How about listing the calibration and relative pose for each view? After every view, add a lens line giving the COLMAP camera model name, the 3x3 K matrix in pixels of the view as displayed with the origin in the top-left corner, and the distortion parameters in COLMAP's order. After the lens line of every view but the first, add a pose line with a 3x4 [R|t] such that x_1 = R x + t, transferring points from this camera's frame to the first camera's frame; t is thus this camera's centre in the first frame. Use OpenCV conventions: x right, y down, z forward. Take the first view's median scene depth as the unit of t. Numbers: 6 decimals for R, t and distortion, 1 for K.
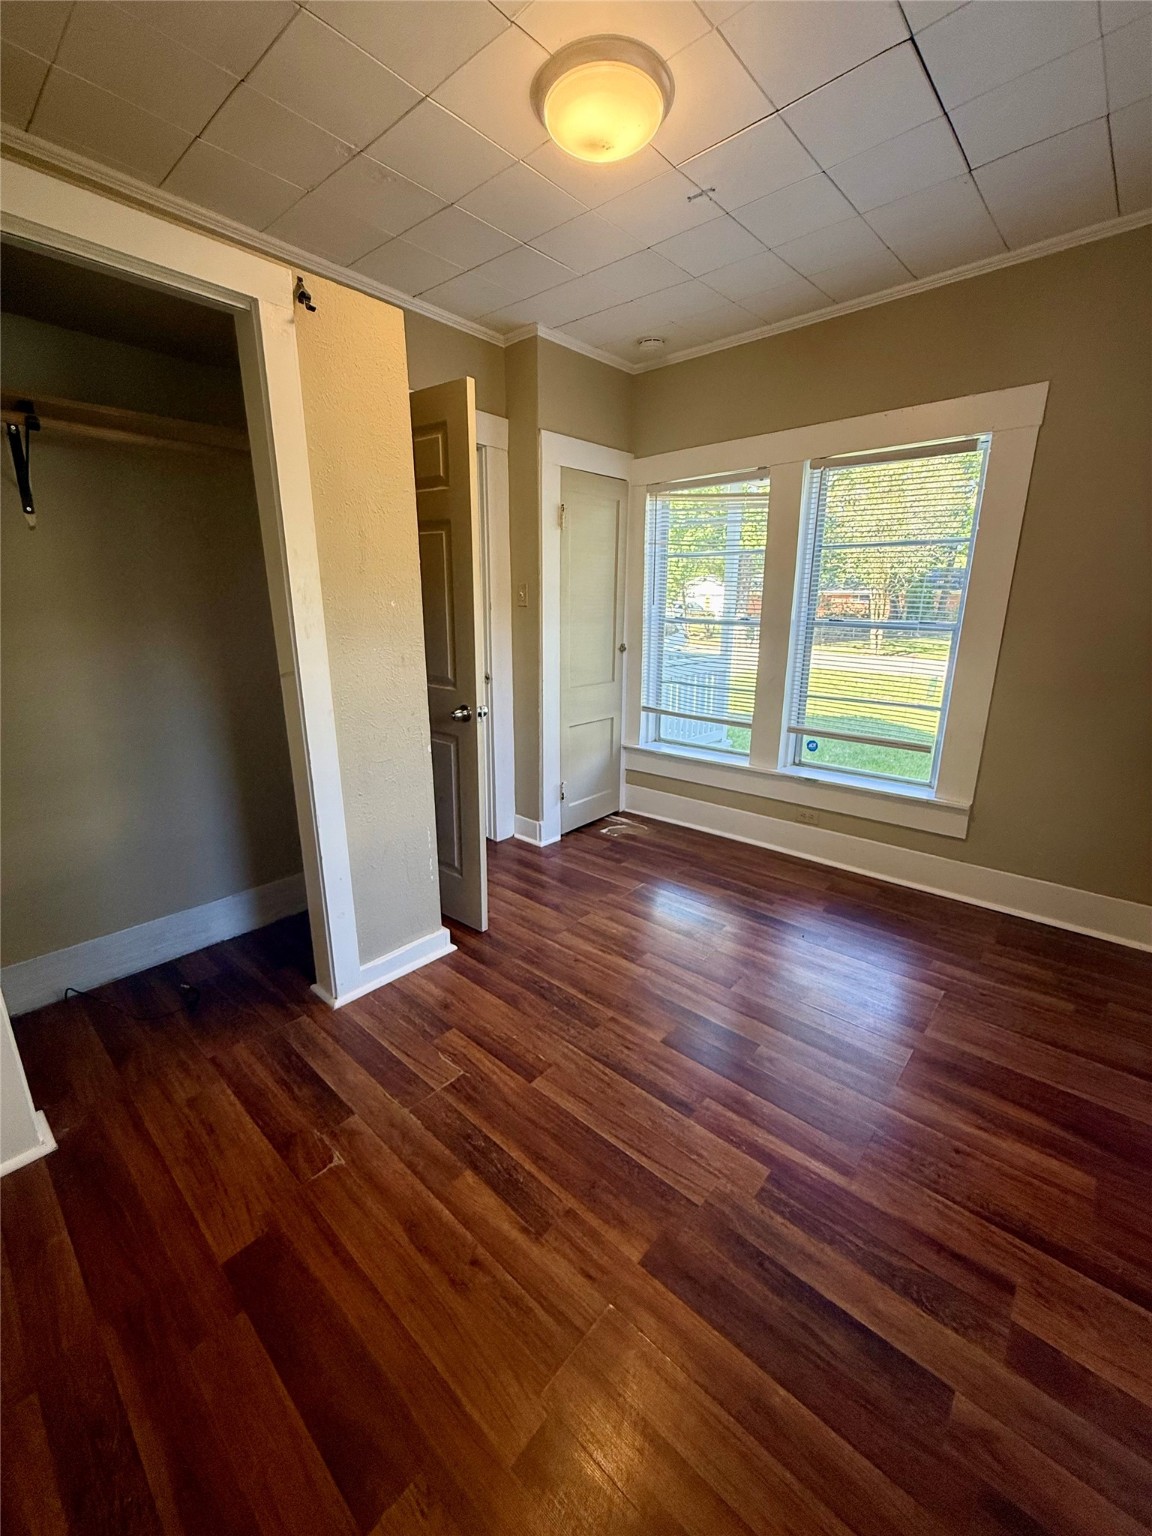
lens RADIAL K [[612.3, 0, 577.9], [0, 612.3, 767.0], [0, 0, 1]] dist [0.000772, 0.000054]
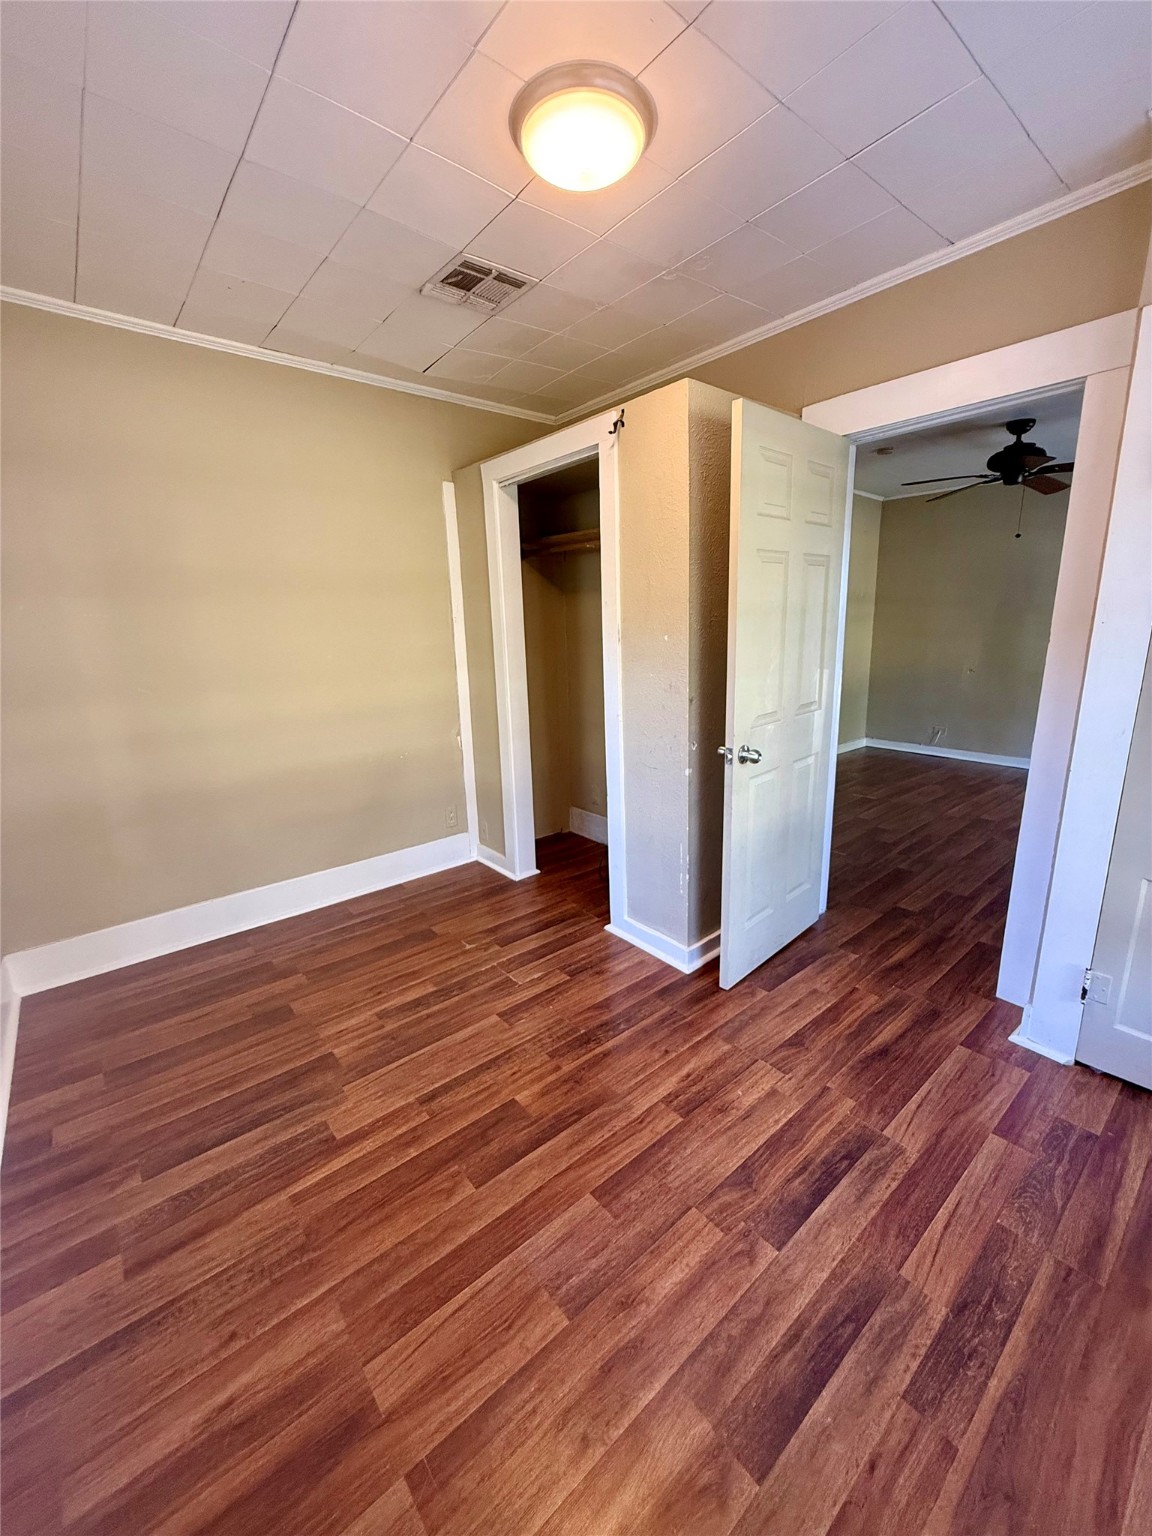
lens RADIAL K [[612.3, 0, 577.9], [0, 612.3, 767.0], [0, 0, 1]] dist [0.000772, 0.000054]
pose [[-0.147756, 0.225448, -0.962985, 0.948945], [-0.241116, 0.936083, 0.256146, -0.312243], [0.959182, 0.270039, -0.083953, 1.066730]]
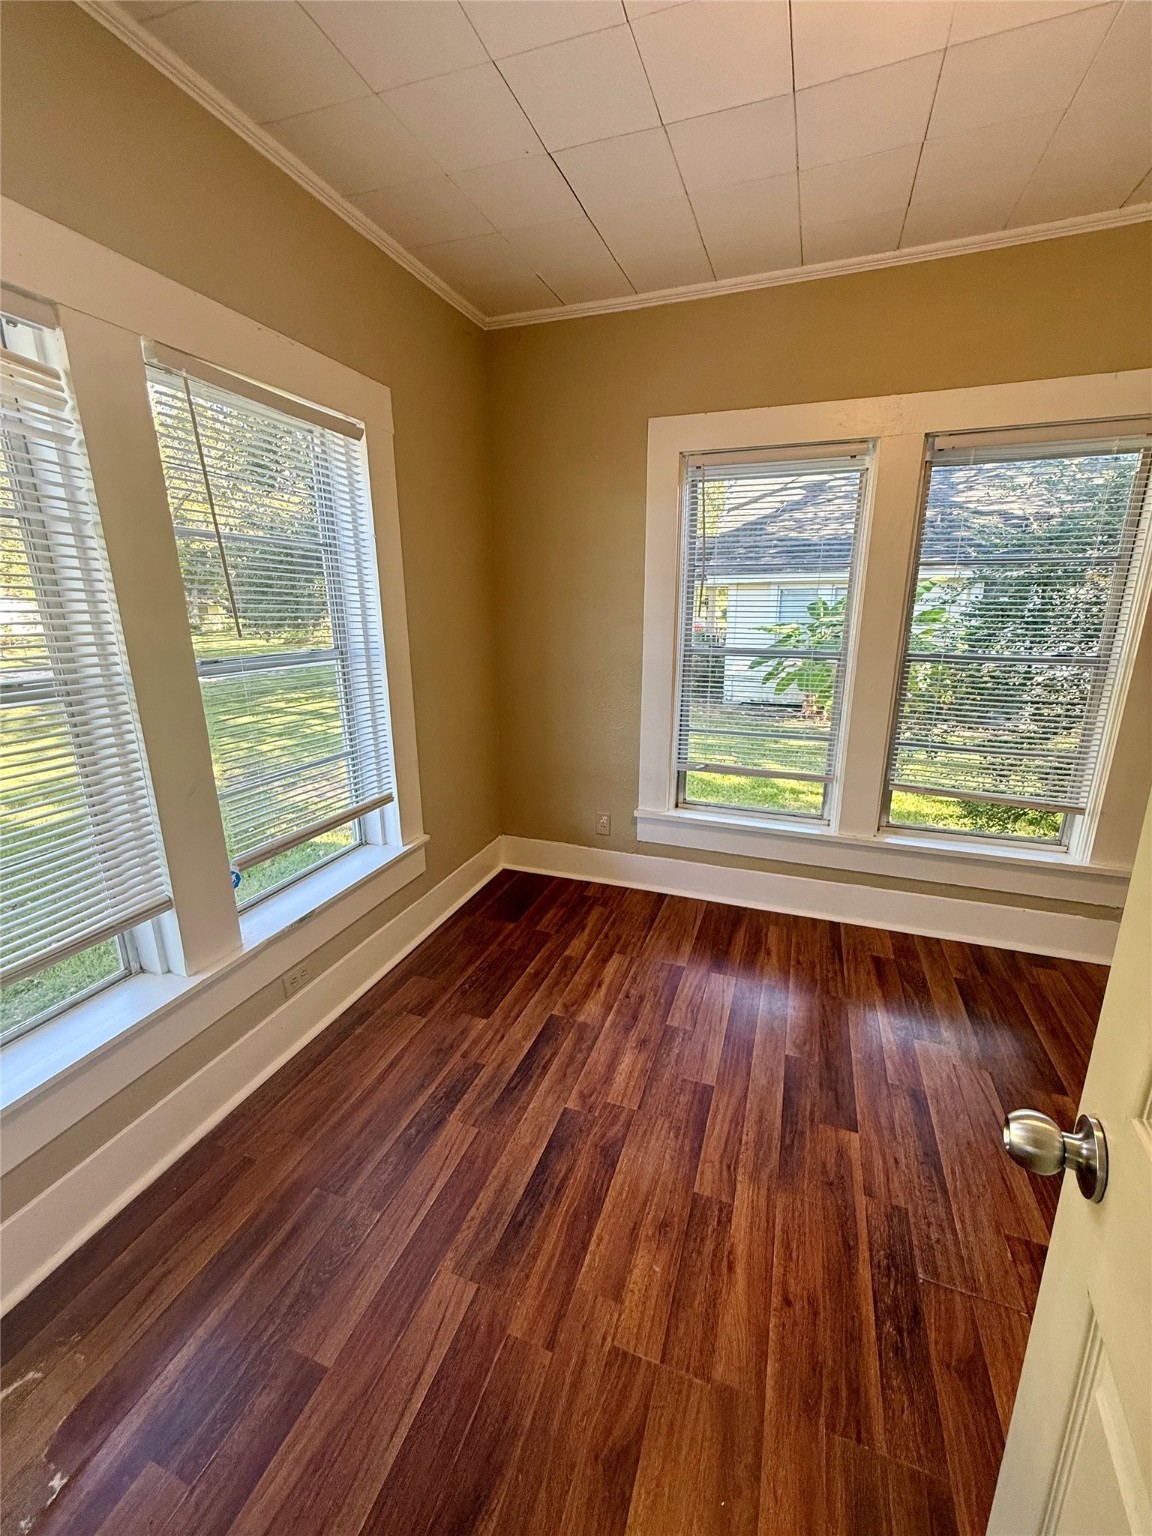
lens RADIAL K [[612.3, 0, 577.9], [0, 612.3, 767.0], [0, 0, 1]] dist [0.000772, 0.000054]
pose [[-0.363843, -0.240358, 0.899915, -0.385270], [0.254968, 0.903533, 0.344410, -0.426393], [-0.895885, 0.354761, -0.267461, 1.440509]]
